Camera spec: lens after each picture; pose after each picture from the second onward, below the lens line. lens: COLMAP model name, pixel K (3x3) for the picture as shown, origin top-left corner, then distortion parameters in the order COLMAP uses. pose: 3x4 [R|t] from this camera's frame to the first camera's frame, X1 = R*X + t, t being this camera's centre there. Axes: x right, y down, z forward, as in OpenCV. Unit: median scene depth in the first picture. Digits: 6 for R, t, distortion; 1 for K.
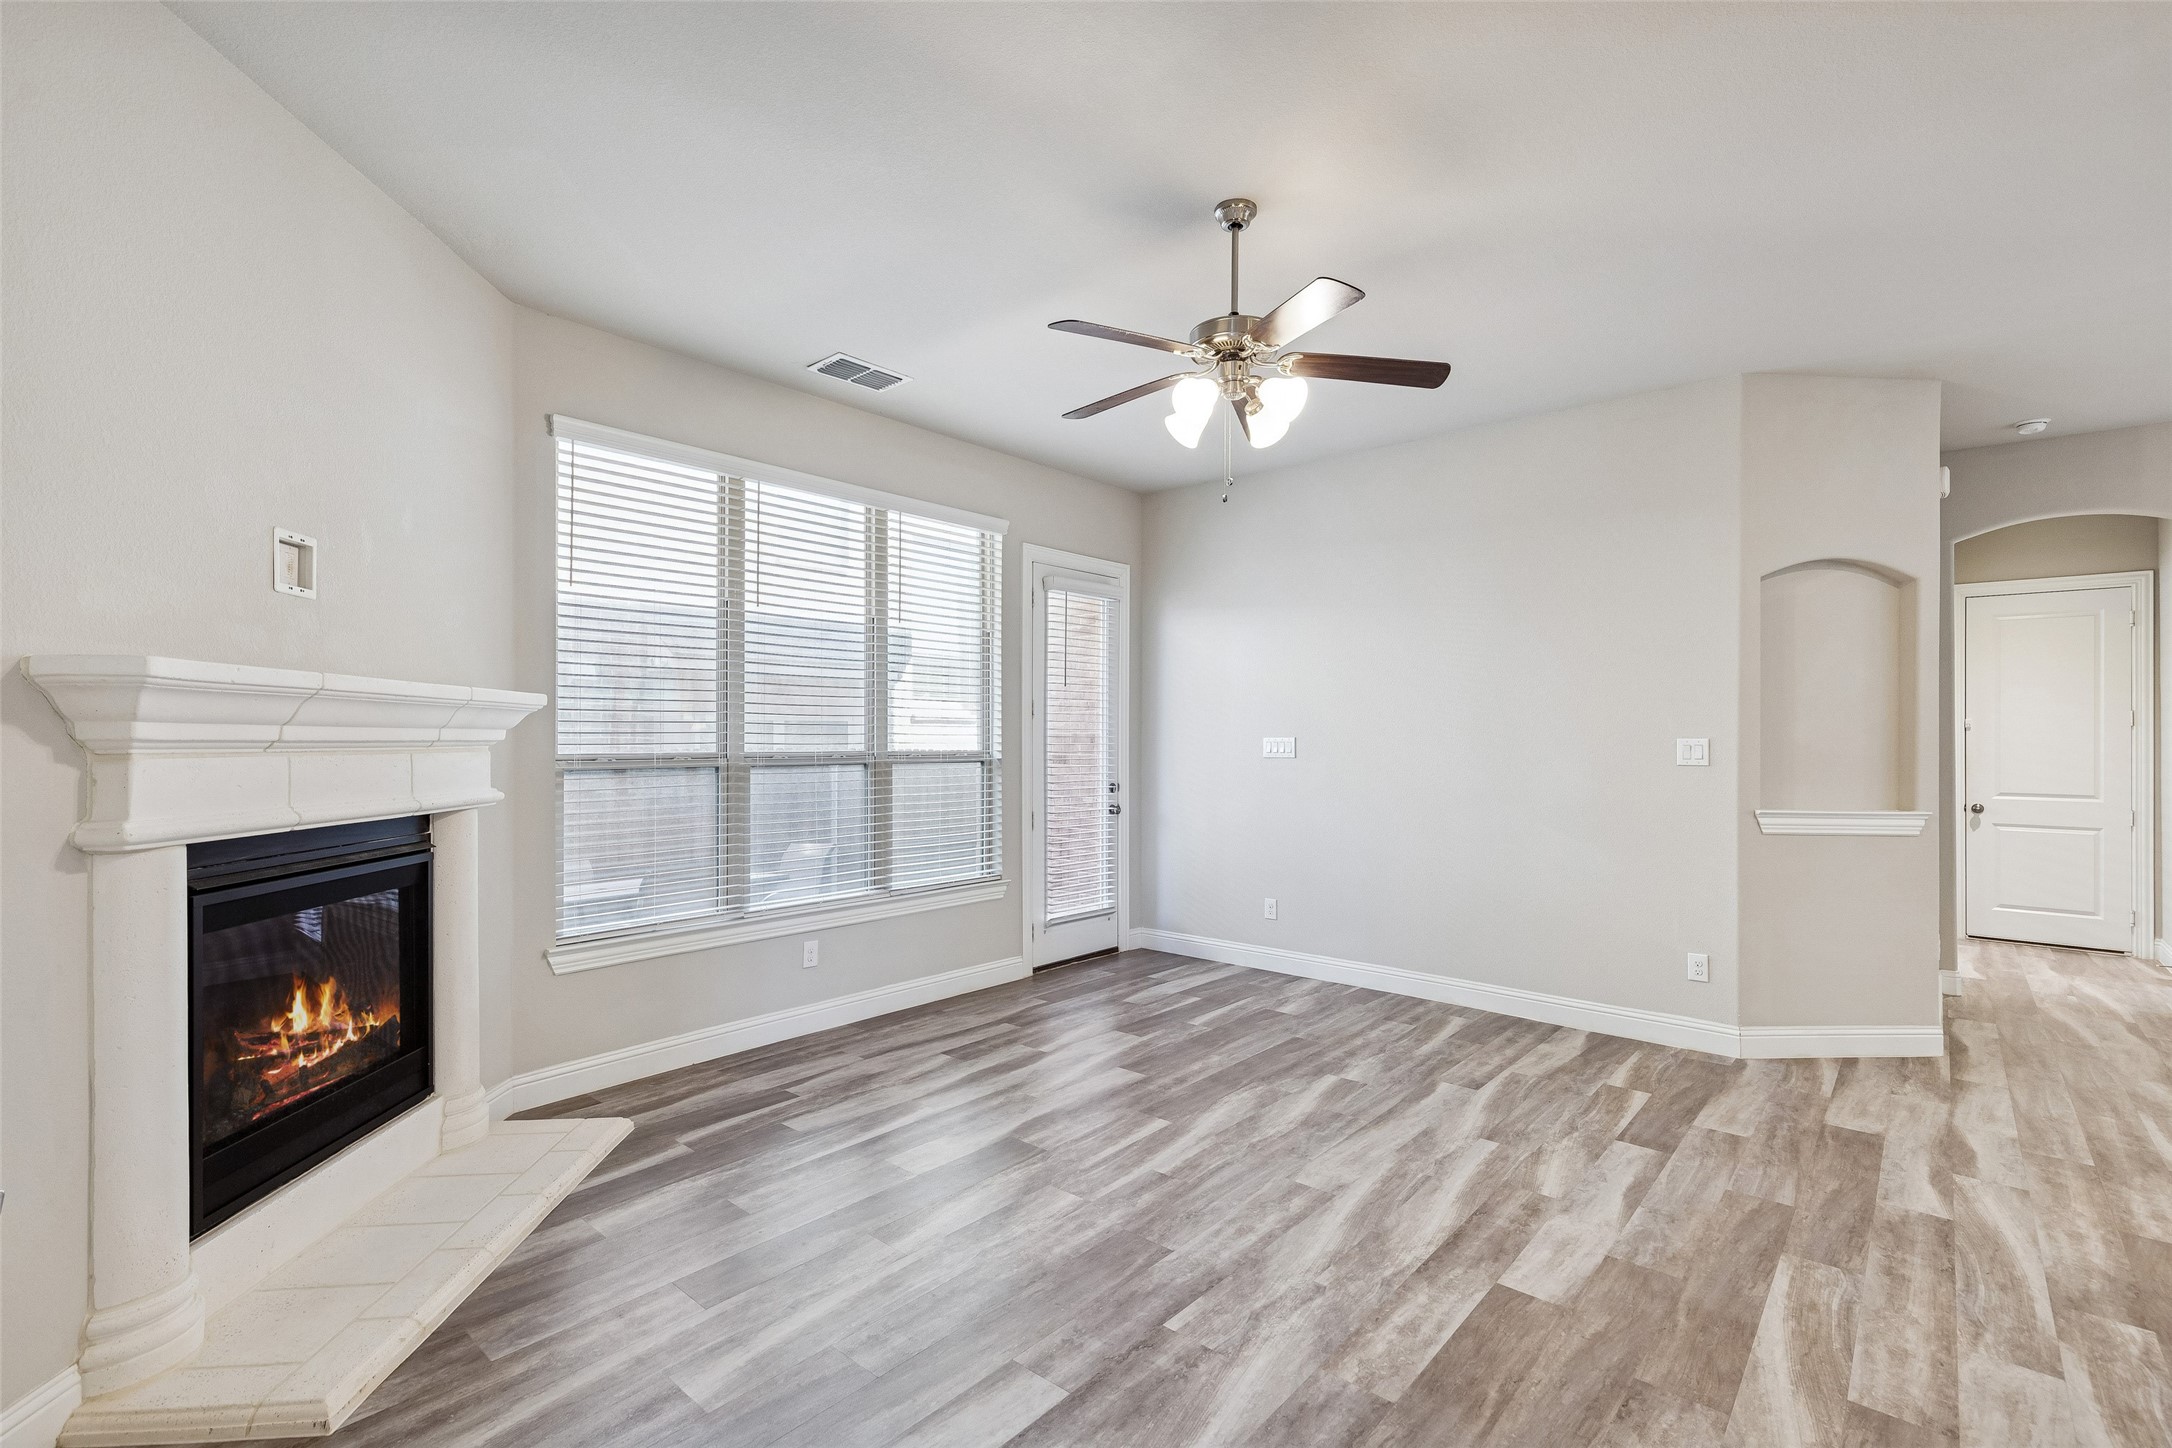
lens RADIAL K [[983.9, 0, 1091.4], [0, 983.9, 731.6], [0, 0, 1]] dist [0.011781, -0.000059]
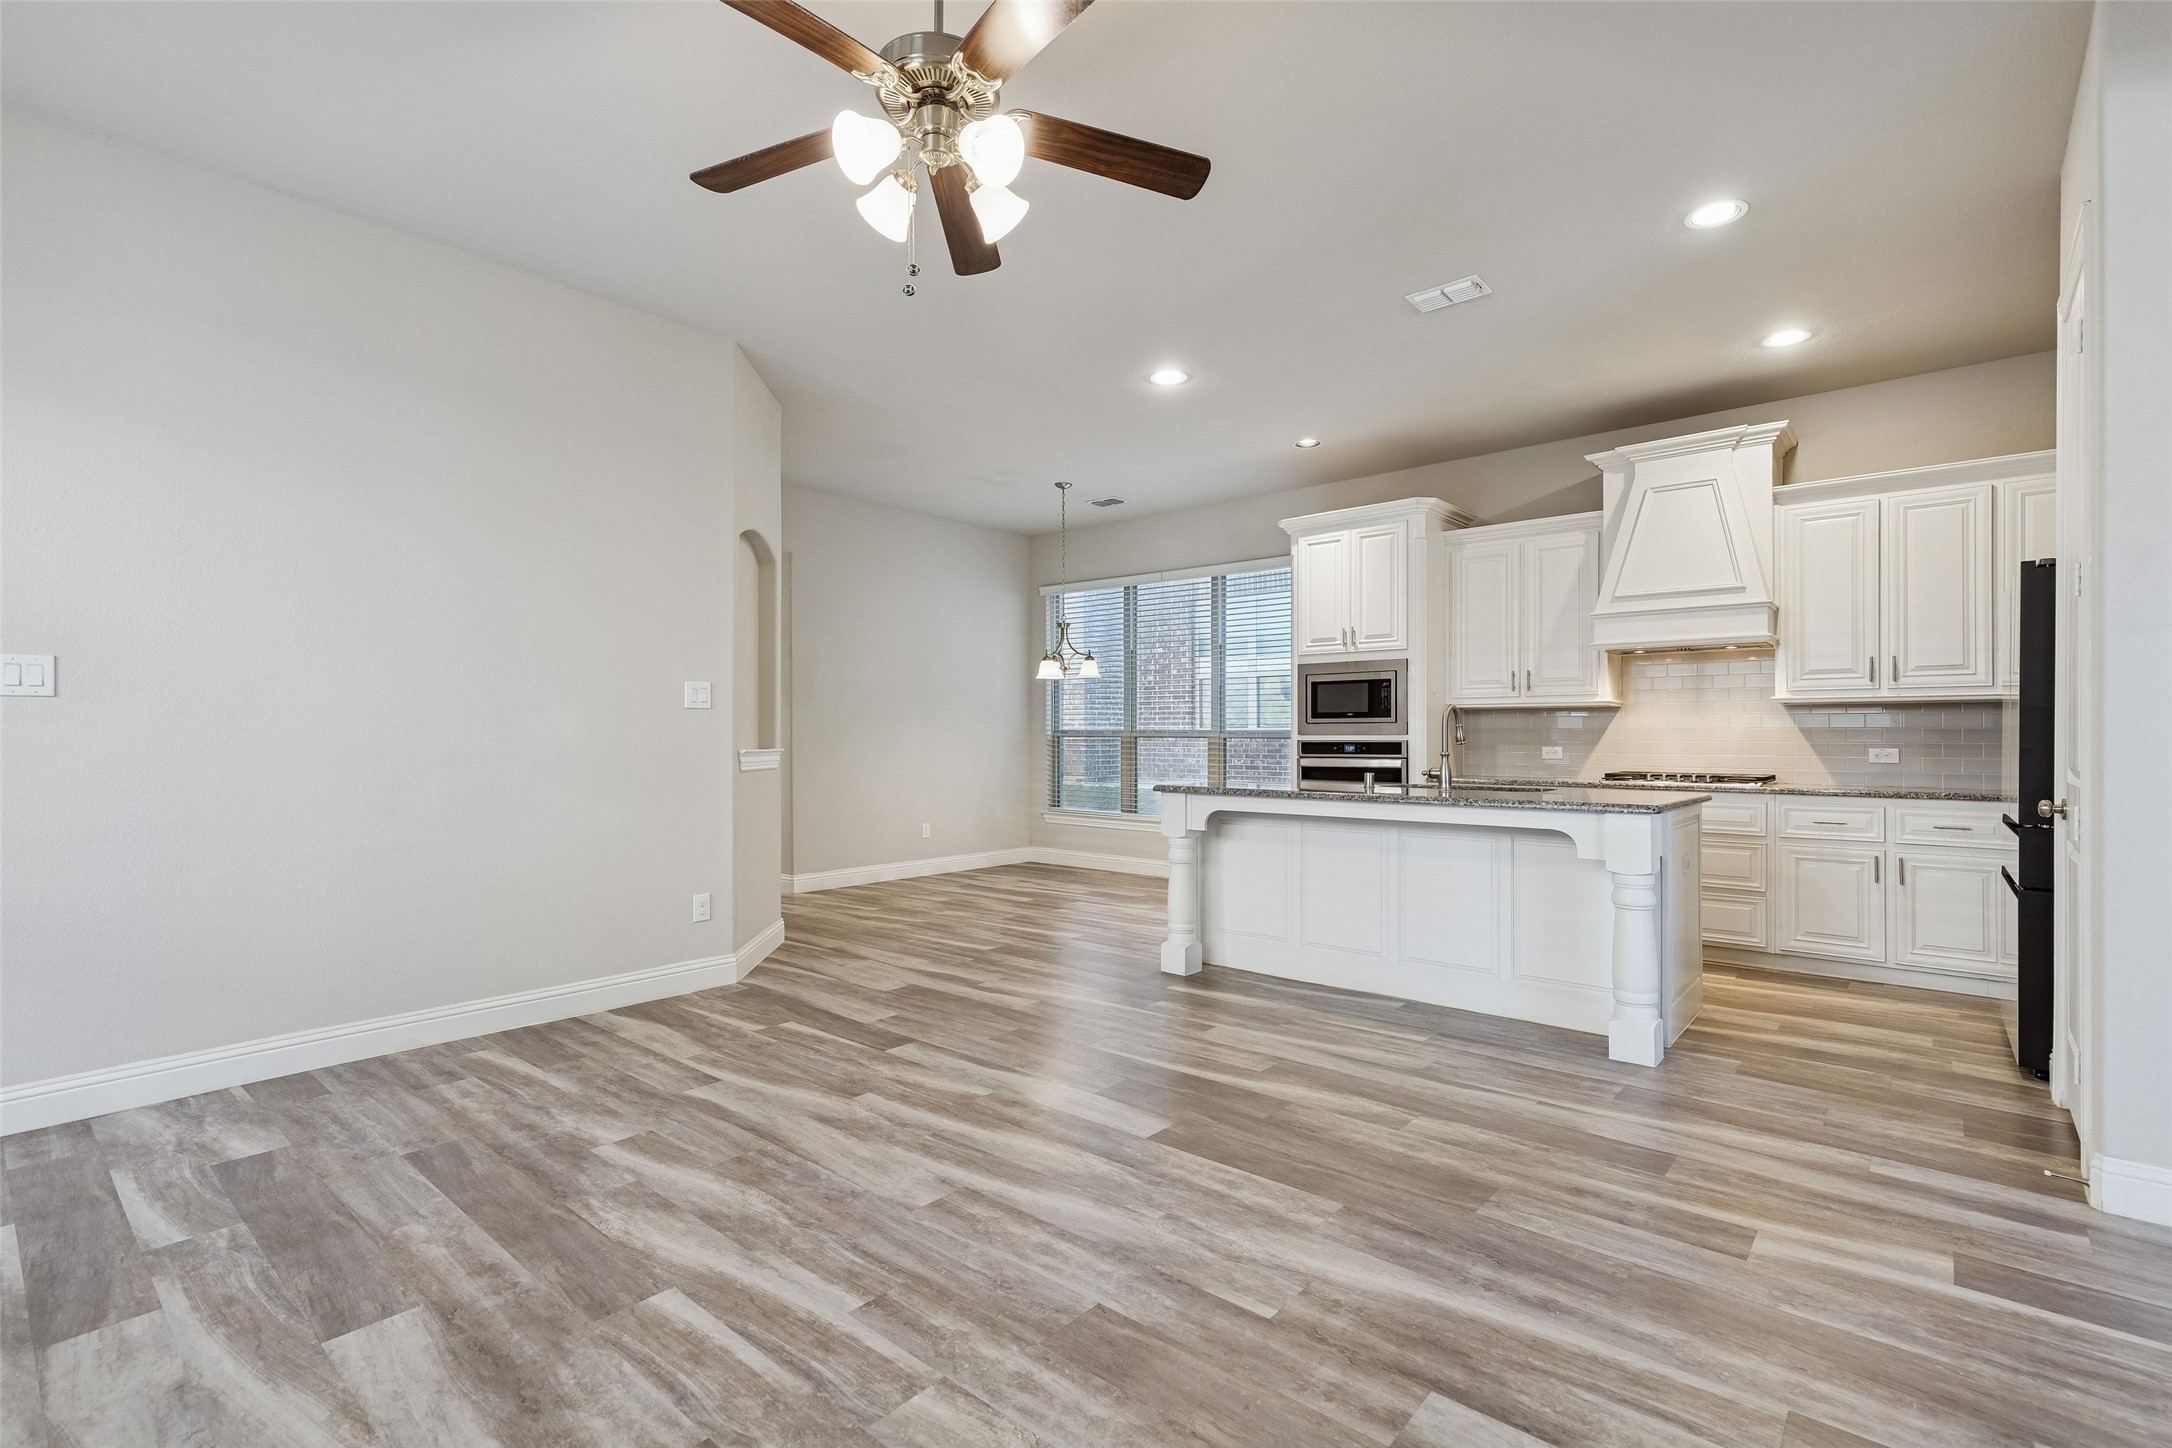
lens RADIAL K [[983.9, 0, 1091.4], [0, 983.9, 731.6], [0, 0, 1]] dist [0.011781, -0.000059]
pose [[-0.004885, -0.001231, 0.999987, -0.511759], [-0.004024, 0.999991, 0.001212, 0.070703], [-0.999980, -0.004018, -0.004890, 0.778449]]
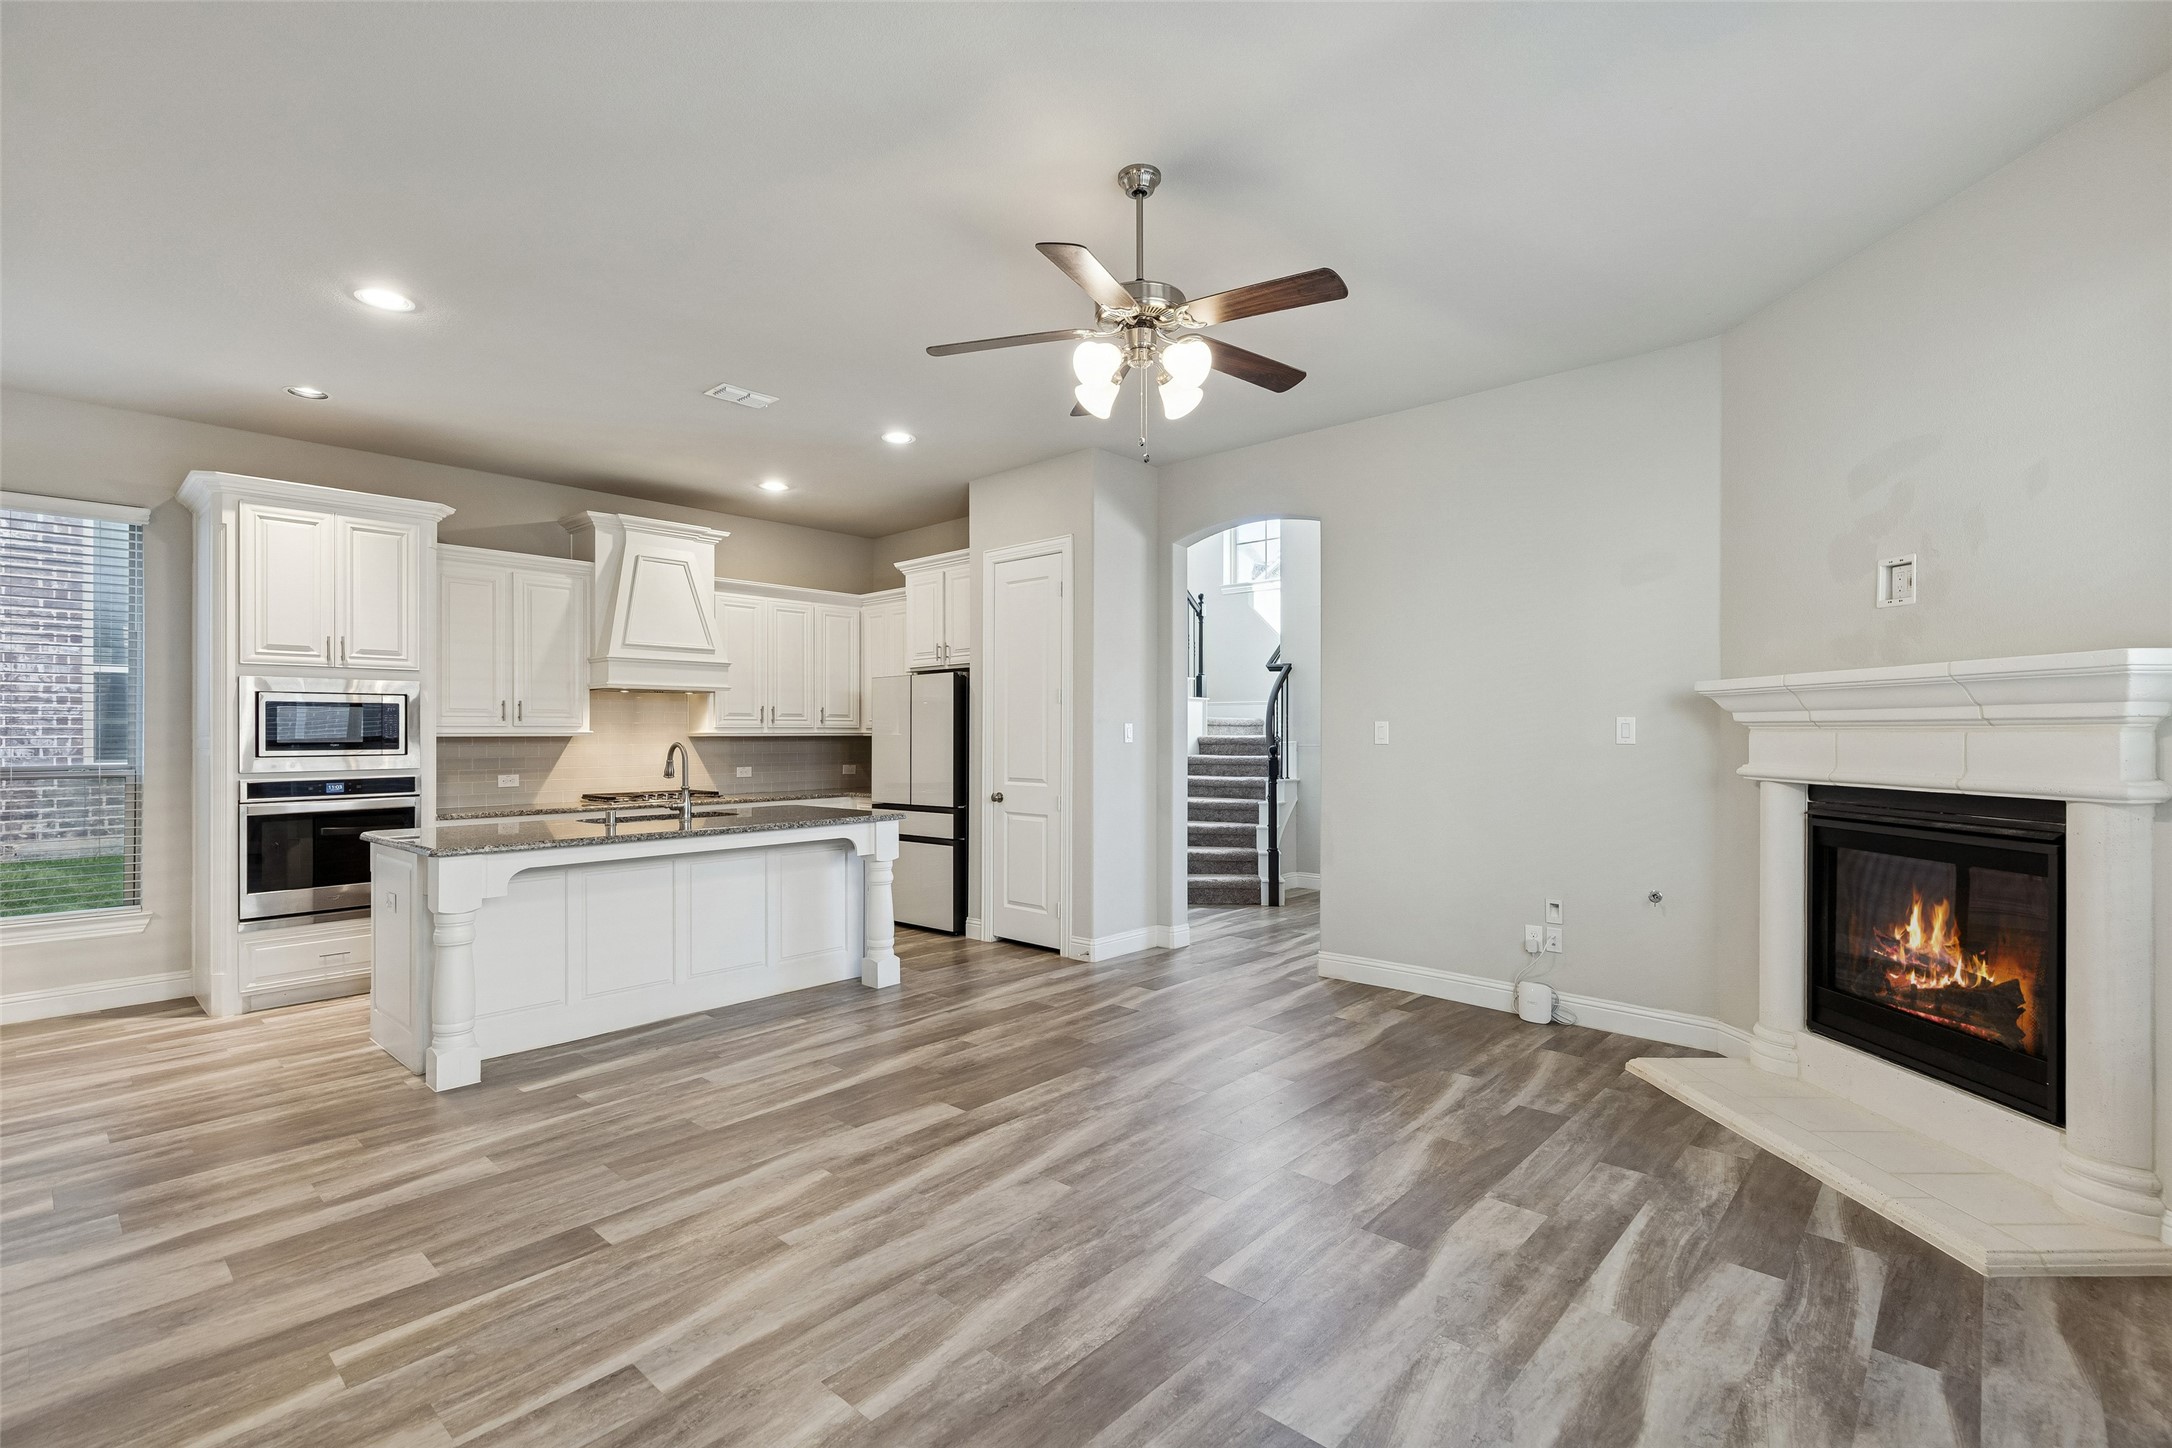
lens RADIAL K [[983.9, 0, 1091.4], [0, 983.9, 731.6], [0, 0, 1]] dist [0.011781, -0.000059]
pose [[-0.999632, -0.001755, 0.027054, 0.145360], [-0.001927, 0.999978, -0.006336, 0.026519], [-0.027042, -0.006386, -0.999614, 1.727995]]
